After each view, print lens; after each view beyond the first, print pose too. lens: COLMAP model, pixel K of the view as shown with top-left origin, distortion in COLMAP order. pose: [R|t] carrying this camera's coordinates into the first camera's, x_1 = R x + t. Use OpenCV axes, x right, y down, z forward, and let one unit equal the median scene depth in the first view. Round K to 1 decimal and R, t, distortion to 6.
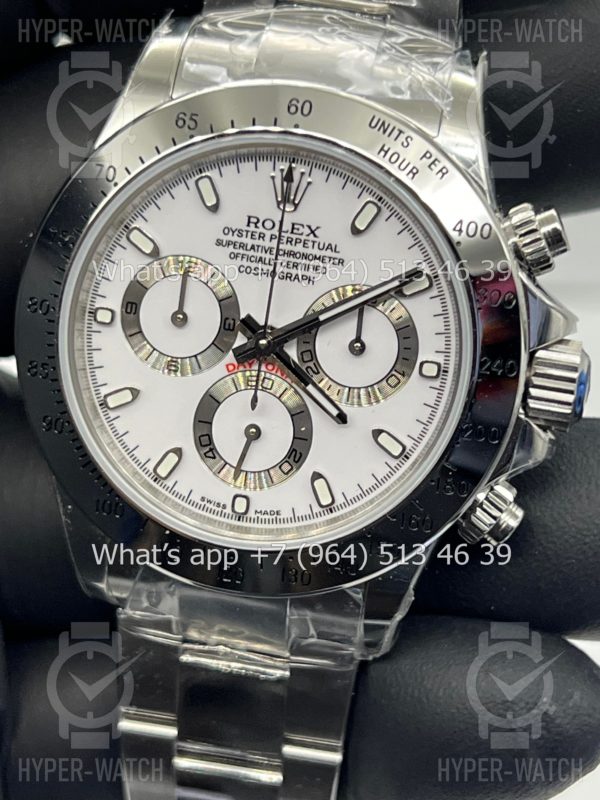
lens RADIAL K [[1872.3, 0, 302.3], [0, 1872.3, 399.7], [0, 0, 1]] dist [0.273437, 0.000000]
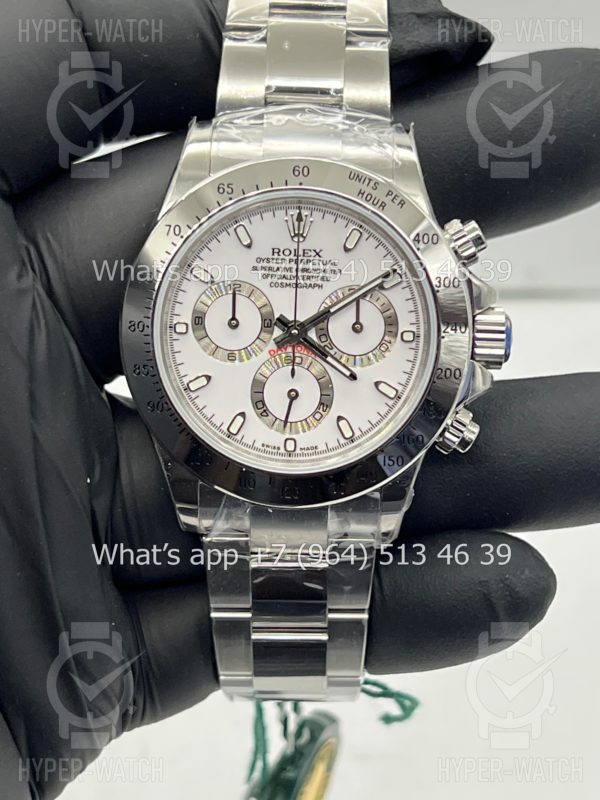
lens RADIAL K [[1872.3, 0, 295.4], [0, 1872.3, 408.9], [0, 0, 1]] dist [0.273437, 0.000000]
pose [[0.985497, -0.120034, 0.119946, -0.202171], [0.127230, 0.990390, -0.054230, 0.108638], [-0.112283, 0.068704, 0.991298, -0.450574]]
